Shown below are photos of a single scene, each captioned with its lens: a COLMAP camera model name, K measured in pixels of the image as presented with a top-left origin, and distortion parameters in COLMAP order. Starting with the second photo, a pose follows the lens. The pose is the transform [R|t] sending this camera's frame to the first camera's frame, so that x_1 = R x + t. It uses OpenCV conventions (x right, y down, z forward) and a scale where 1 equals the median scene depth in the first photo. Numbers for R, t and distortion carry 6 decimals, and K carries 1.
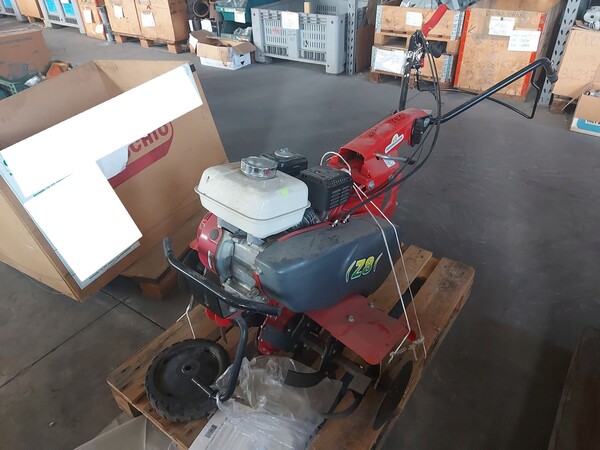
lens RADIAL K [[430.4, 0, 304.7], [0, 430.4, 229.5], [0, 0, 1]] dist [0.073193, -0.072117]
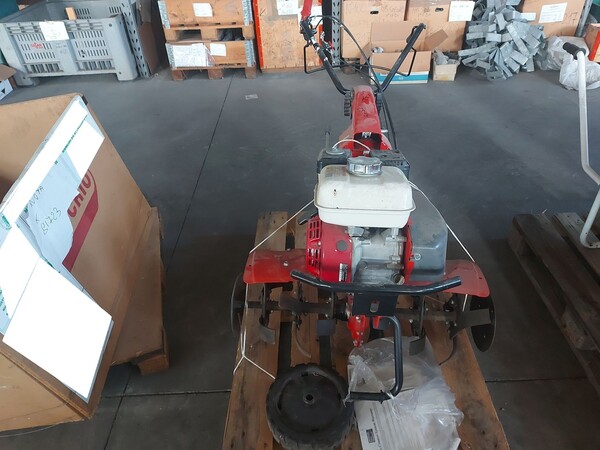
lens RADIAL K [[430.4, 0, 304.7], [0, 430.4, 229.5], [0, 0, 1]] dist [0.073193, -0.072117]
pose [[0.812909, -0.364779, 0.453999, -0.168693], [0.355086, 0.928328, 0.110093, -0.038296], [-0.461620, 0.071713, 0.884174, 0.041315]]
